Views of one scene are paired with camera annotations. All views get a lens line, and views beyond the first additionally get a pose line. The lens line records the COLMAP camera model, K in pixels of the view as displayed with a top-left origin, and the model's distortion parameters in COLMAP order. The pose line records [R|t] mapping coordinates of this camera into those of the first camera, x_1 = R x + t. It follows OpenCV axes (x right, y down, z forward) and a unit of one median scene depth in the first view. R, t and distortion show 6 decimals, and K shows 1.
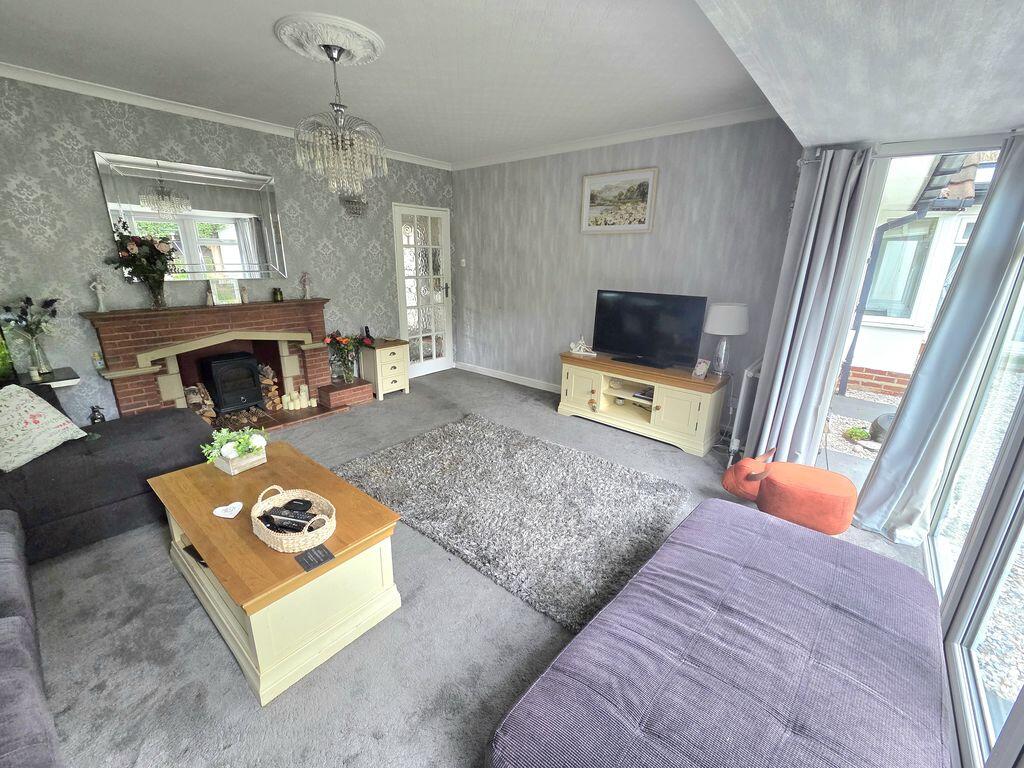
lens RADIAL K [[423.0, 0, 509.6], [0, 423.0, 383.5], [0, 0, 1]] dist [-0.005299, -0.001917]
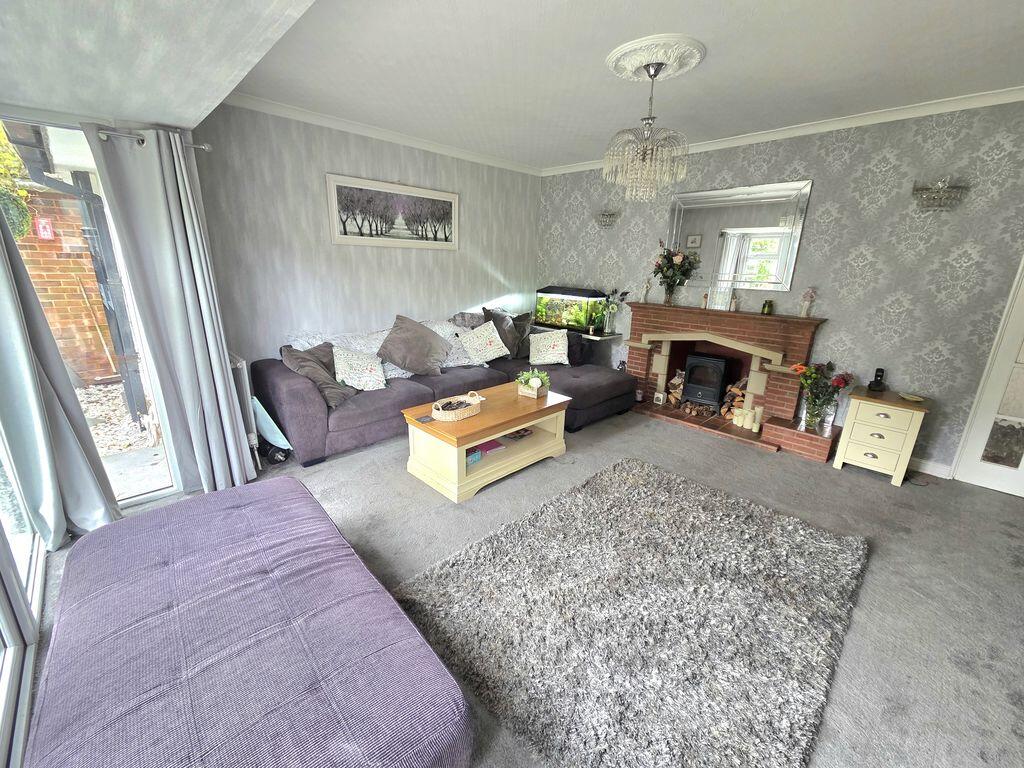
lens RADIAL K [[423.0, 0, 508.7], [0, 423.0, 384.0], [0, 0, 1]] dist [-0.005299, -0.001917]
pose [[-0.119201, 0.250638, -0.960714, 0.473583], [-0.306649, 0.911013, 0.275720, -0.134441], [0.944329, 0.327468, -0.031736, 0.525969]]
